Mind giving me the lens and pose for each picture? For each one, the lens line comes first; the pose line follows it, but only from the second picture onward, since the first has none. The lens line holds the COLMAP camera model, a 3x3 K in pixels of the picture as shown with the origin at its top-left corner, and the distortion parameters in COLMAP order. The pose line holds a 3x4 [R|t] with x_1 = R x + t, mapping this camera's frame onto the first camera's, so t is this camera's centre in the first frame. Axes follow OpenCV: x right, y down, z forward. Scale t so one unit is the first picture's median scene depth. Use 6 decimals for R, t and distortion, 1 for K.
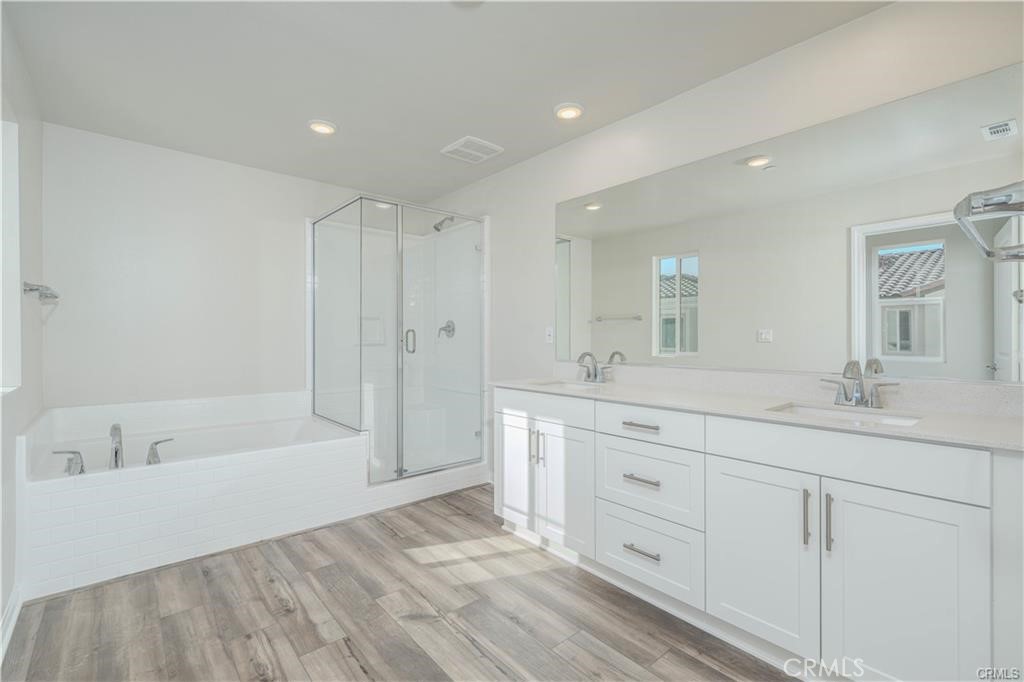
lens RADIAL K [[425.8, 0, 512.0], [0, 425.8, 341.0], [0, 0, 1]] dist [-0.000436, -0.000019]
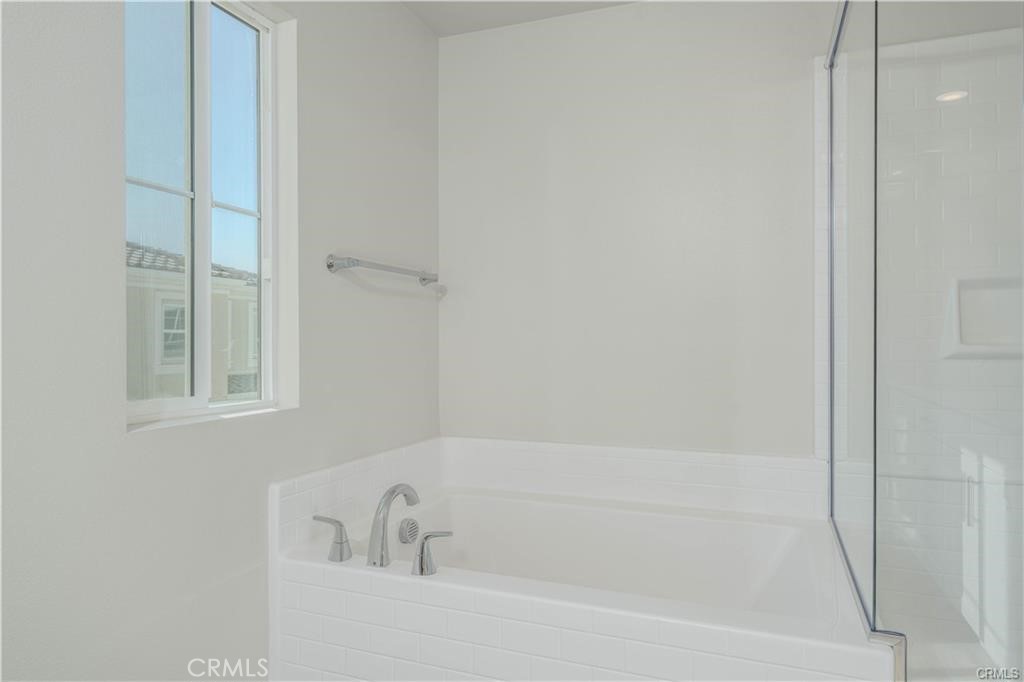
lens RADIAL K [[655.8, 0, 512.0], [0, 655.8, 341.0], [0, 0, 1]] dist [-0.002691, -0.001355]
pose [[0.475970, 0.000524, -0.879461, -0.051709], [-0.005835, 0.999980, -0.002562, 0.000688], [0.879442, 0.006351, 0.475964, 0.468546]]
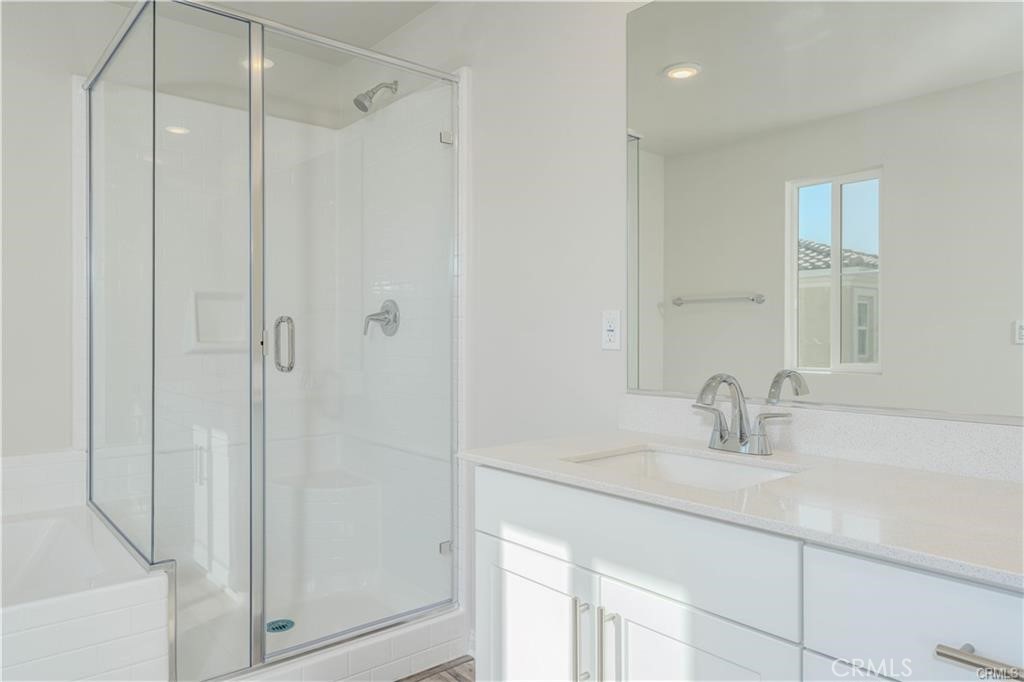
lens RADIAL K [[681.4, 0, 512.0], [0, 681.4, 341.0], [0, 0, 1]] dist [0.002384, -0.001832]
pose [[0.999990, 0.001038, -0.004341, -0.006074], [-0.001039, 0.999999, -0.000166, -0.002638], [0.004340, 0.000170, 0.999991, 0.298682]]
